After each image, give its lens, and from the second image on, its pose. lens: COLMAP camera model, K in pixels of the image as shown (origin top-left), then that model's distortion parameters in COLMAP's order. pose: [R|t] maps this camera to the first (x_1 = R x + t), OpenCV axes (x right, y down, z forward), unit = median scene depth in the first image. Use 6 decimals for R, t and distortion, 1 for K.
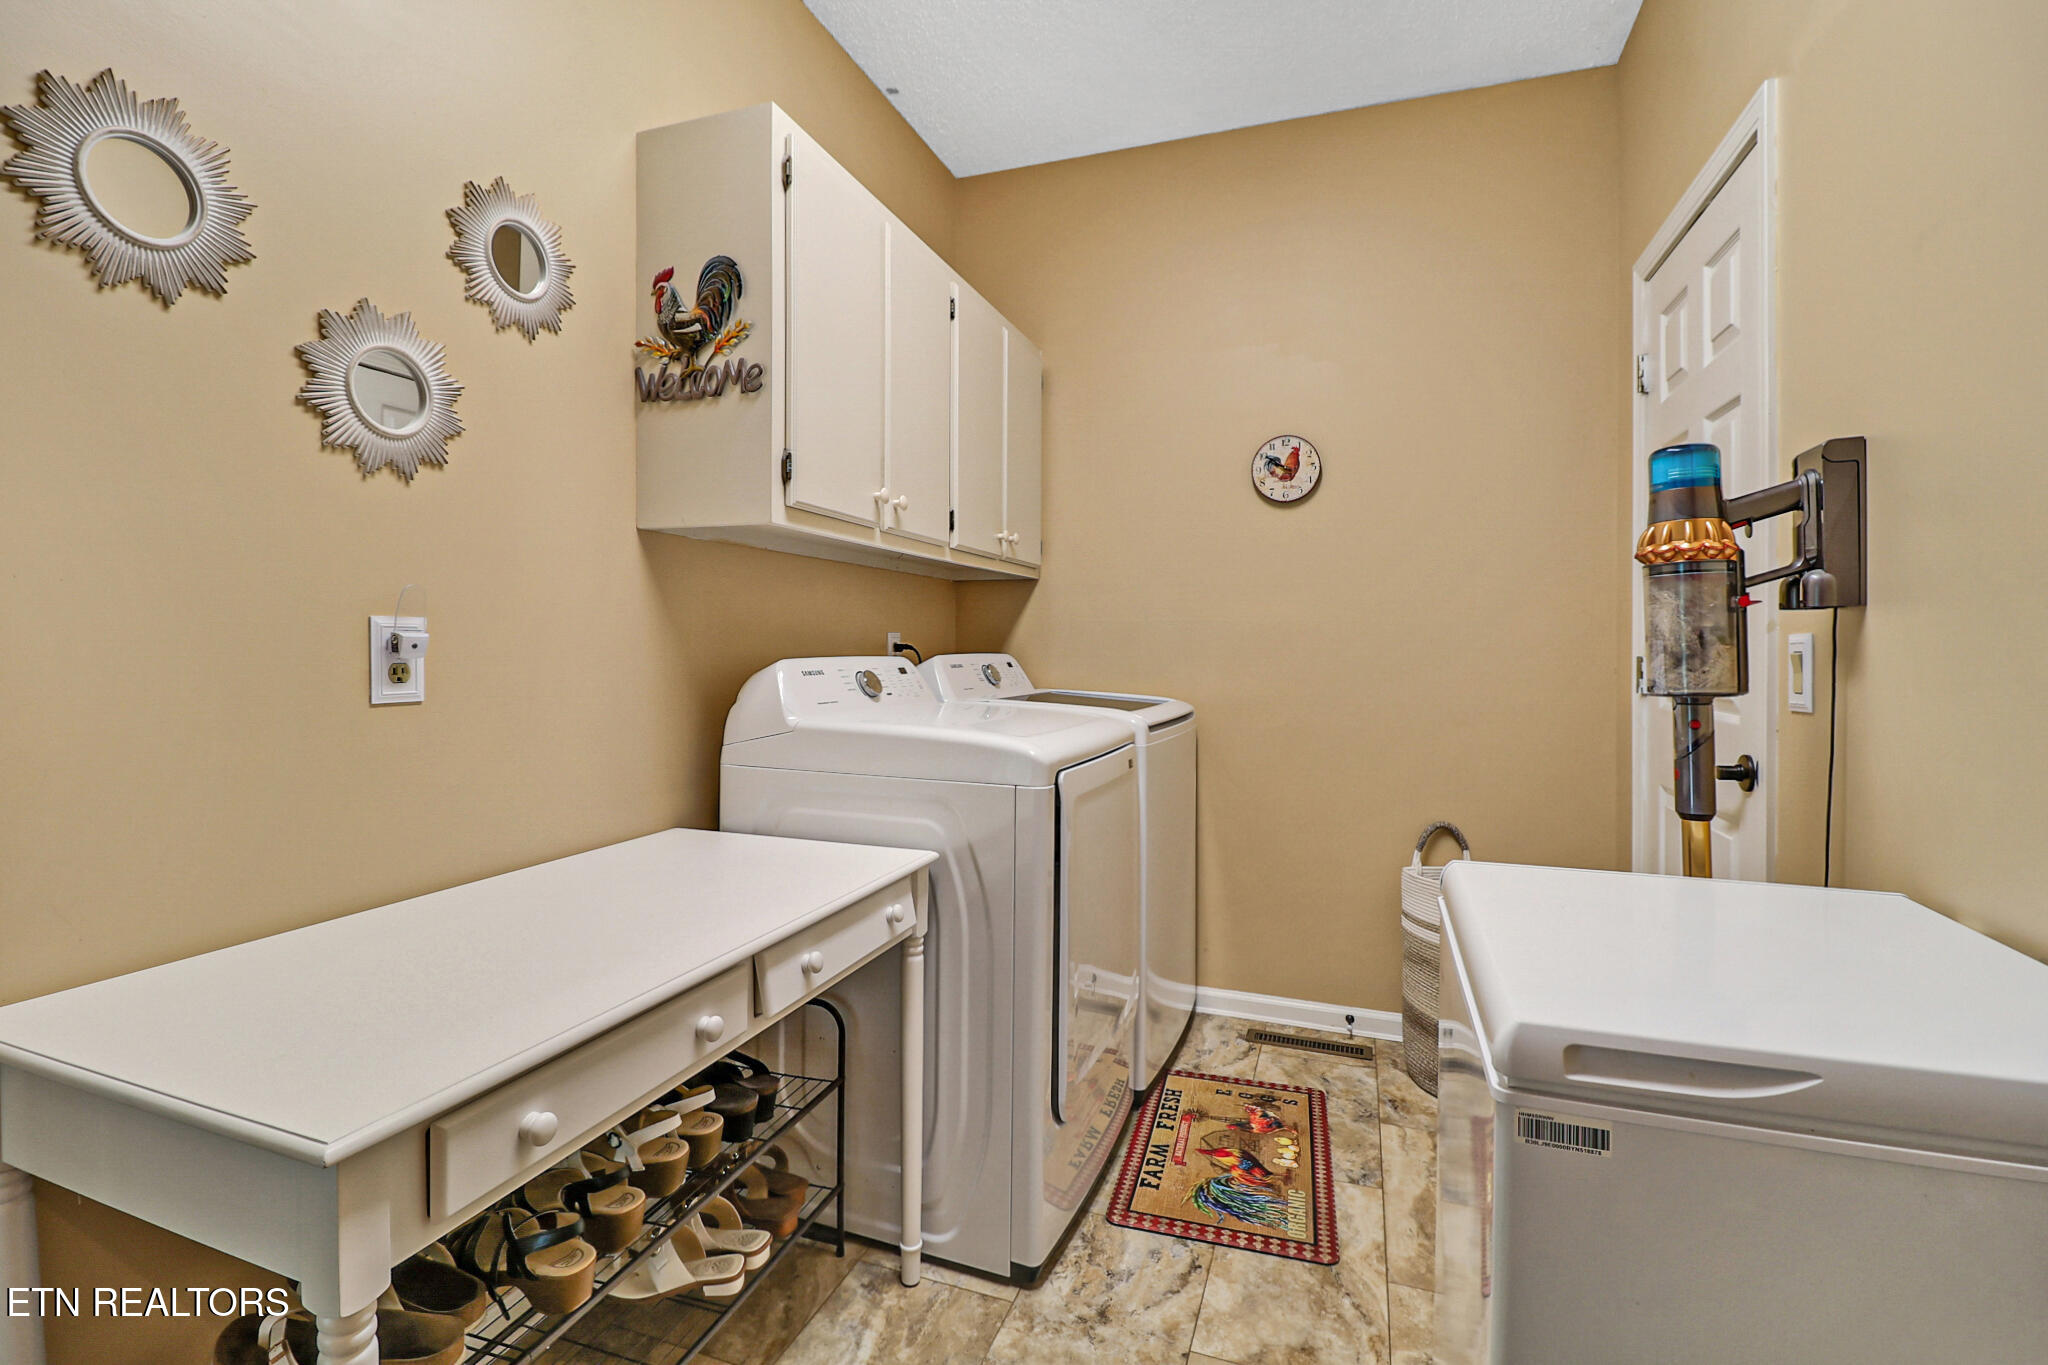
lens RADIAL K [[940.5, 0, 1005.0], [0, 940.5, 670.0], [0, 0, 1]] dist [-0.001995, -0.008390]
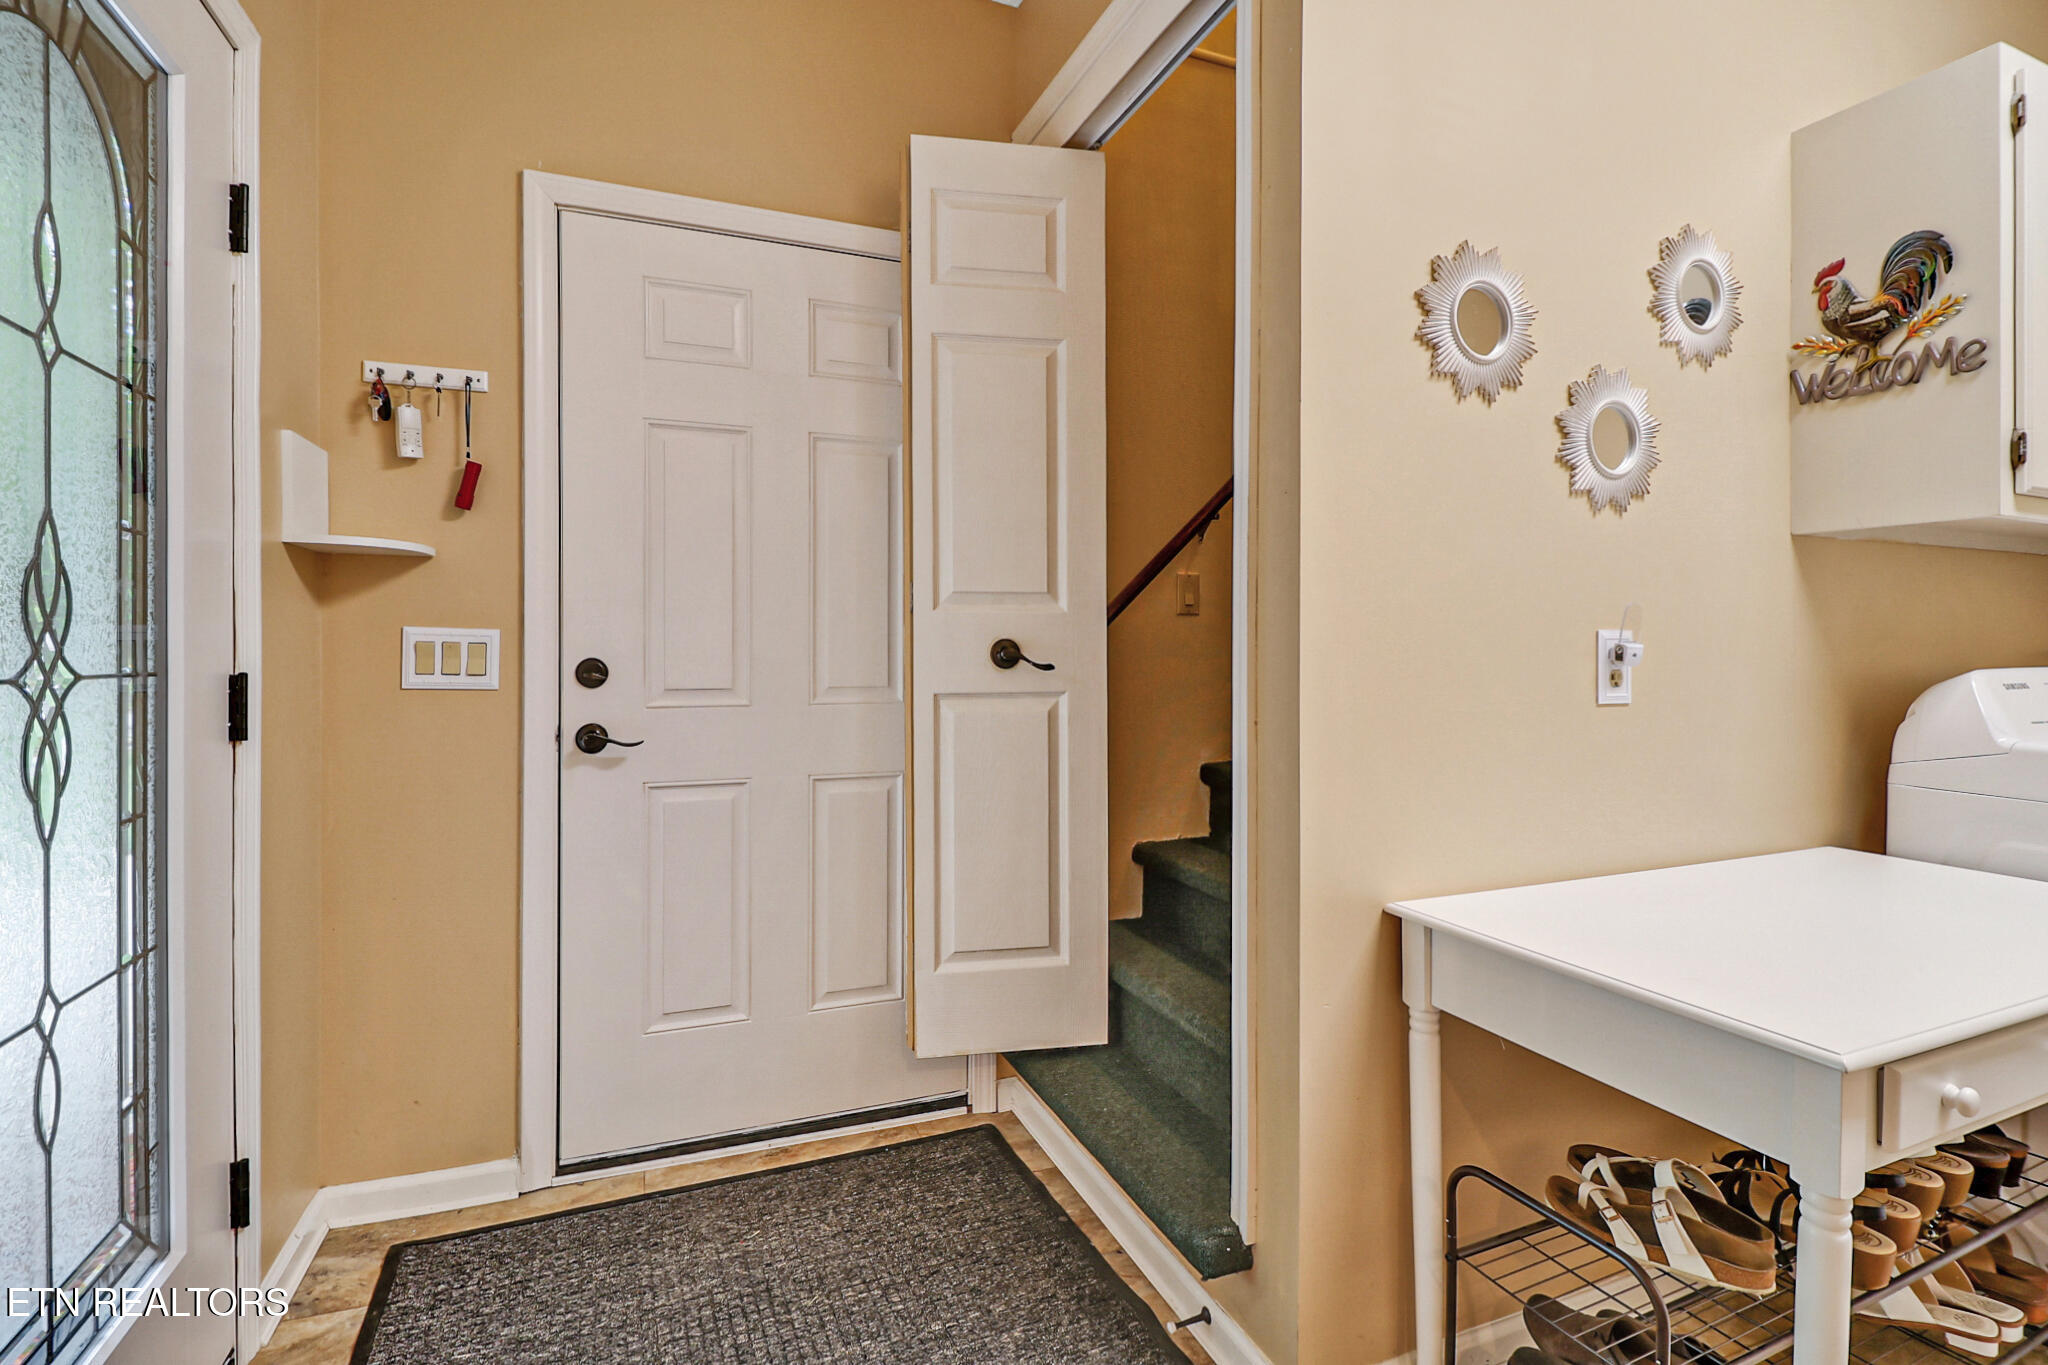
lens RADIAL K [[940.5, 0, 1035.2], [0, 940.5, 669.7], [0, 0, 1]] dist [-0.001995, -0.008390]
pose [[0.670402, 0.011518, -0.741908, -0.202862], [-0.017519, 0.999846, -0.000308, 0.004180], [0.741791, 0.013204, 0.670501, -0.246494]]
